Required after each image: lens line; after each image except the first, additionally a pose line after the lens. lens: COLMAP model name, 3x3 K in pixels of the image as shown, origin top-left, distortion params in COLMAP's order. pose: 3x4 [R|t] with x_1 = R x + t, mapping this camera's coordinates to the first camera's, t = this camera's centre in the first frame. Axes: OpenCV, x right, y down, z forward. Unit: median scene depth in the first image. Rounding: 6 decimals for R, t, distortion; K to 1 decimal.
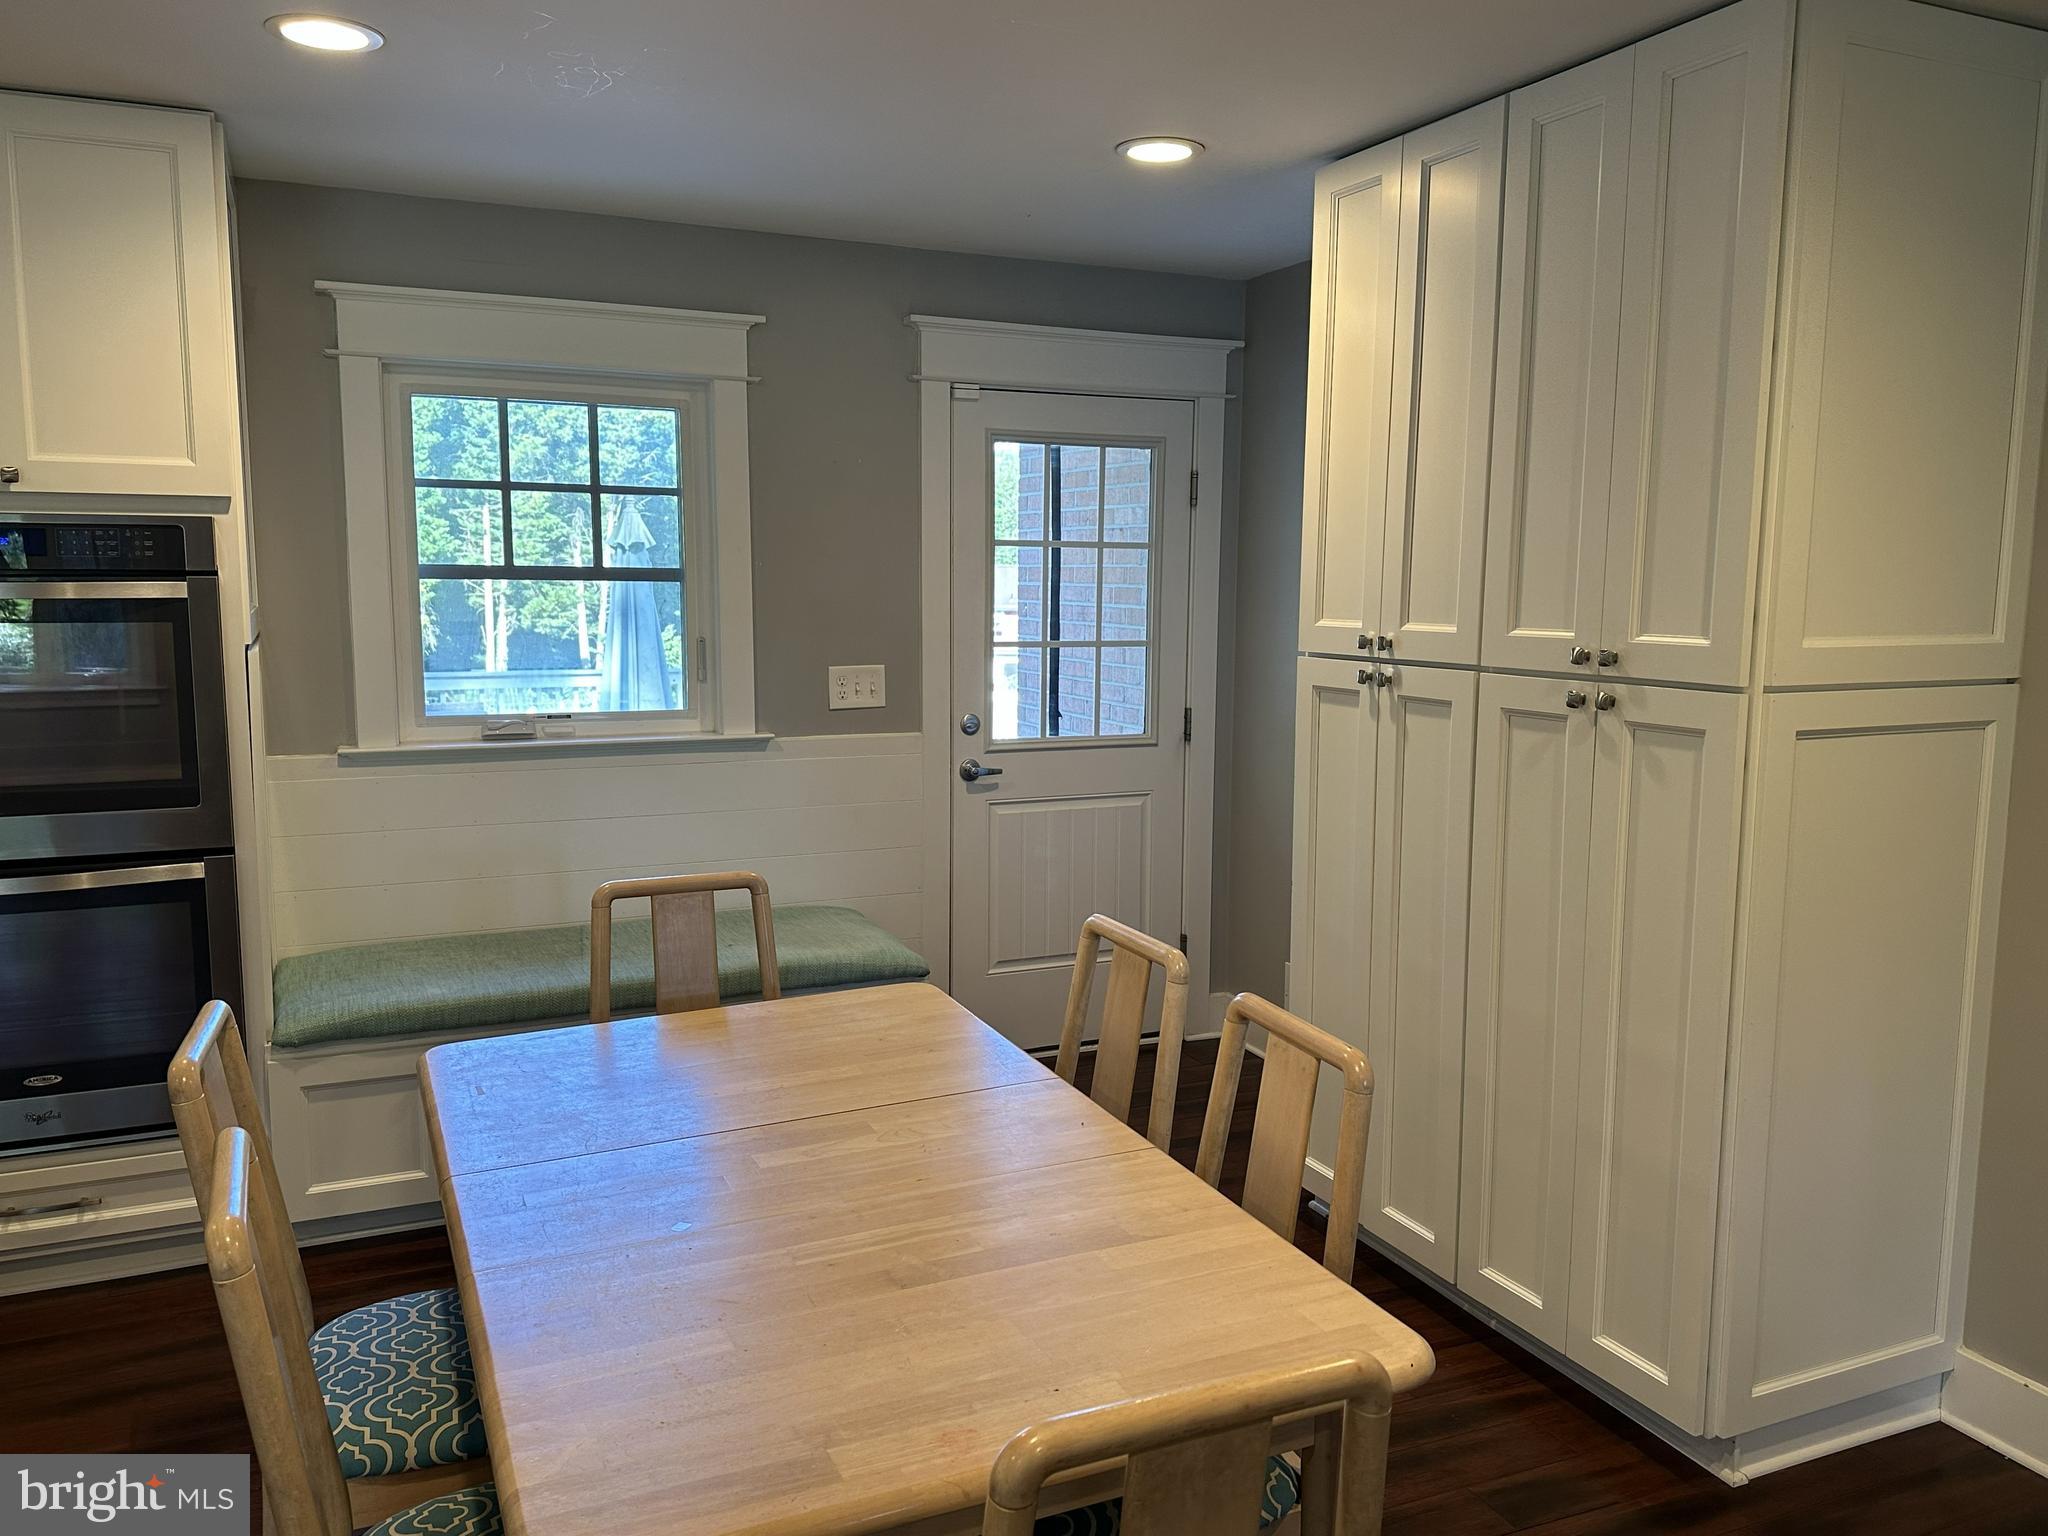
lens RADIAL K [[1536.4, 0, 1035.8], [0, 1536.4, 764.6], [0, 0, 1]] dist [0.089946, -0.128068]
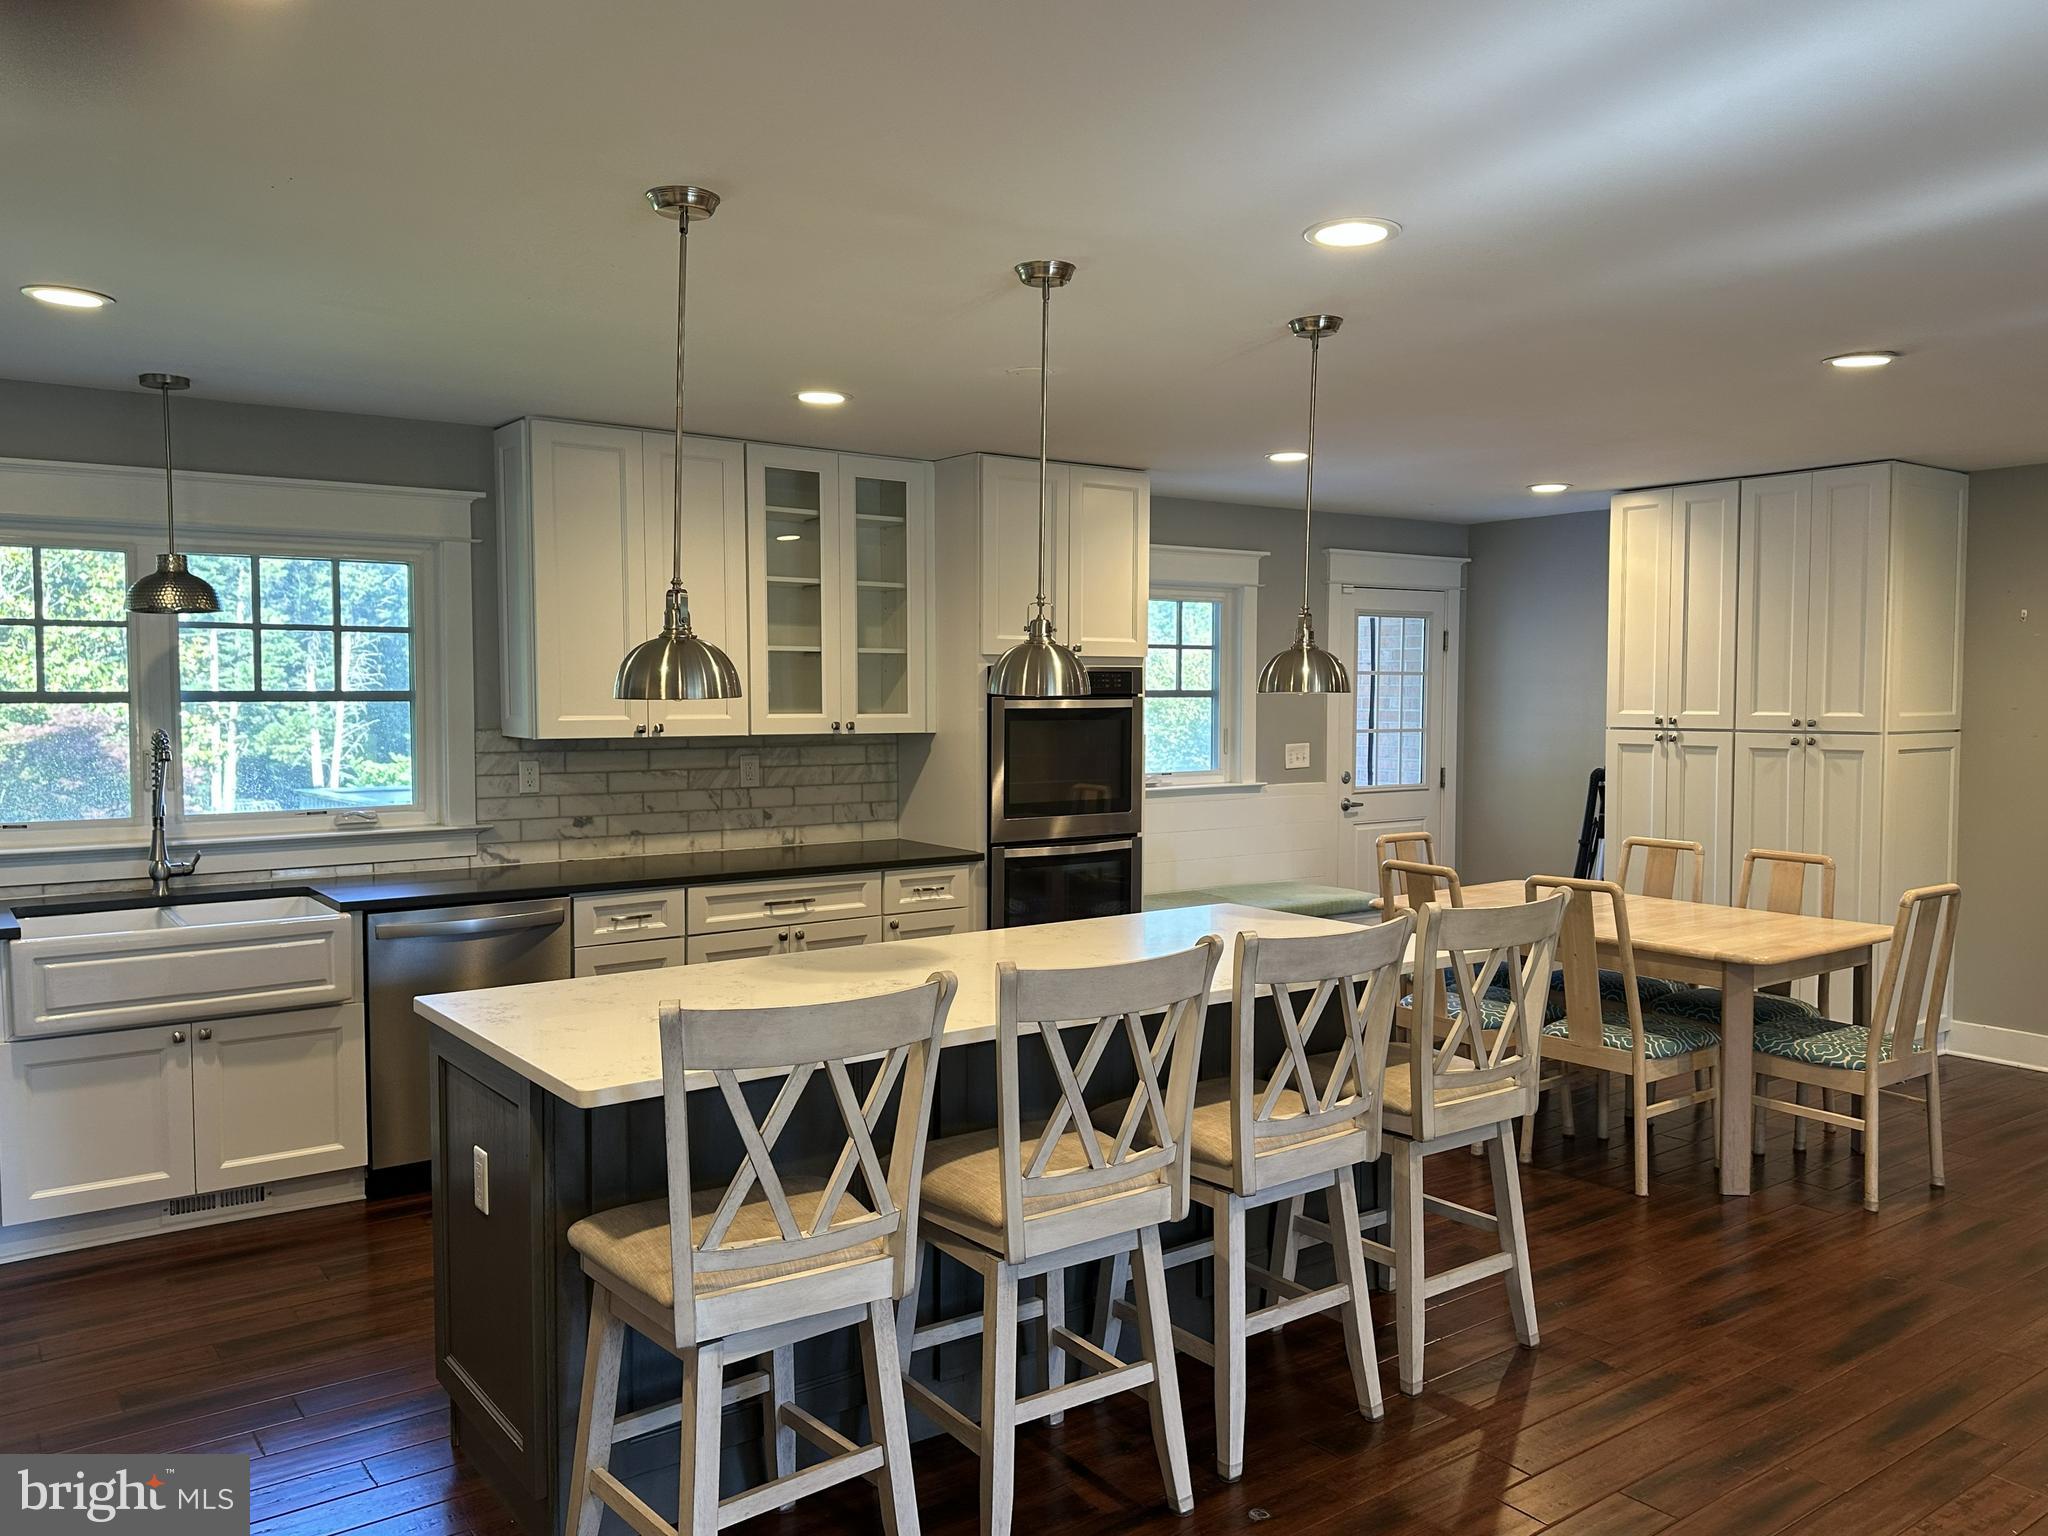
lens RADIAL K [[1540.8, 0, 1024.0], [0, 1540.8, 768.0], [0, 0, 1]] dist [0.149109, -0.267886]
pose [[0.980000, -0.018647, 0.198121, -0.865321], [0.033454, 0.996868, -0.071655, 0.088311], [-0.196165, 0.076850, 0.977555, -0.738229]]
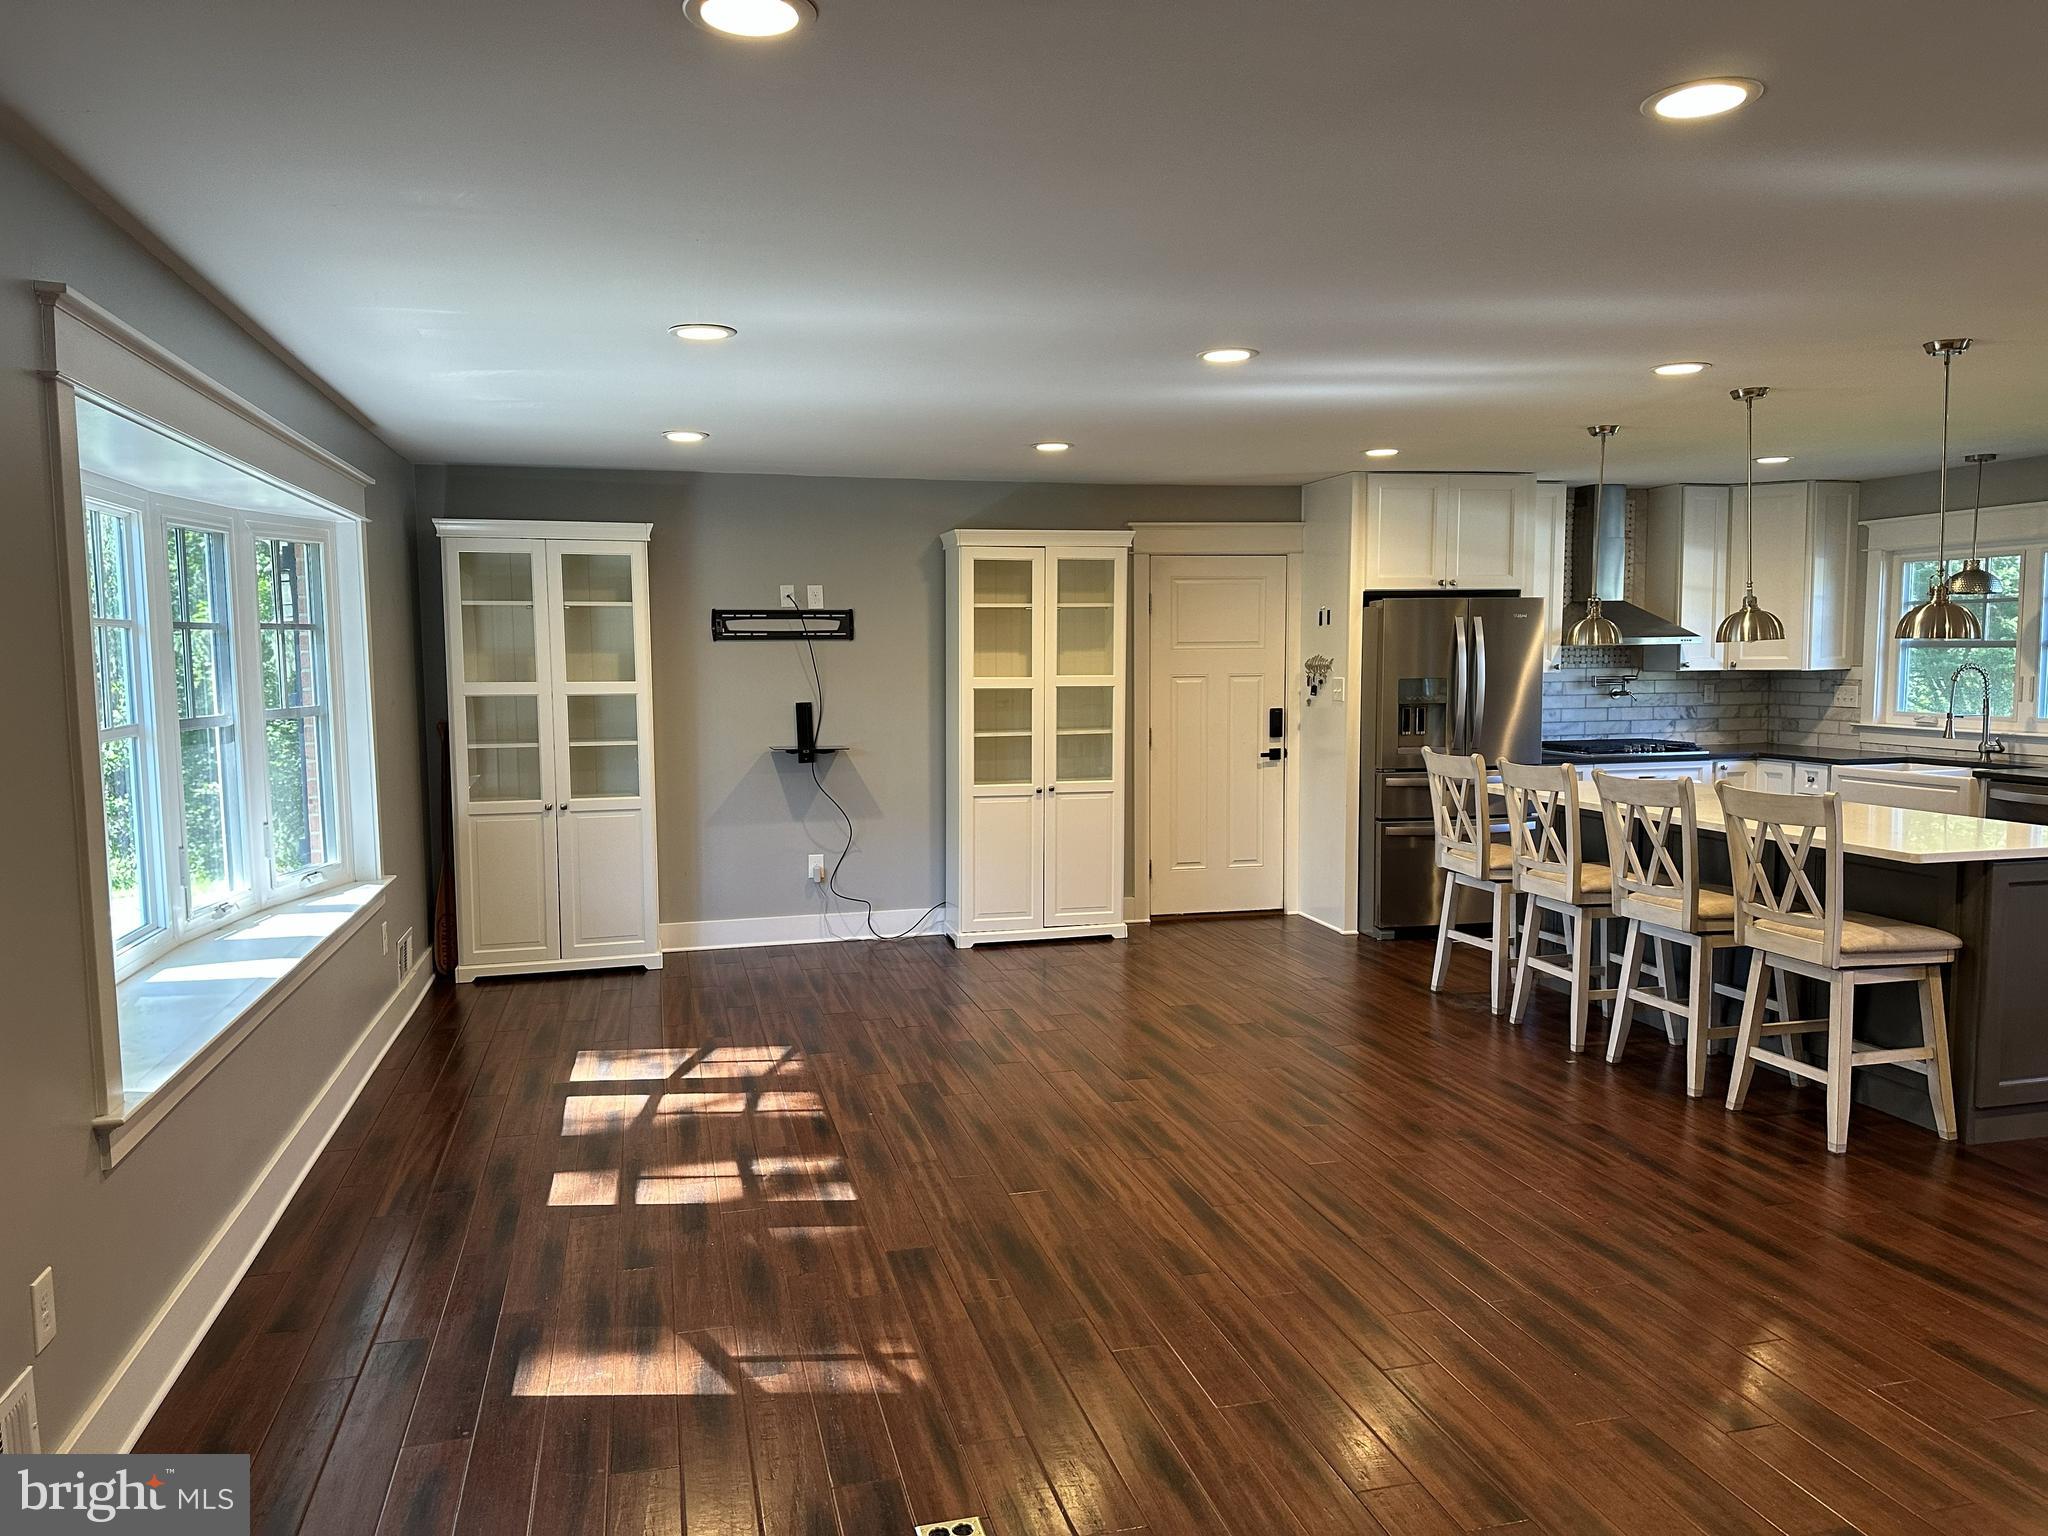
lens RADIAL K [[1415.5, 0, 1021.1], [0, 1415.5, 778.9], [0, 0, 1]] dist [0.060397, -0.095334]
pose [[-0.177584, 0.080908, -0.980774, 0.755070], [-0.117722, 0.987712, 0.102796, 0.055190], [0.977039, 0.133713, -0.165877, -0.328842]]
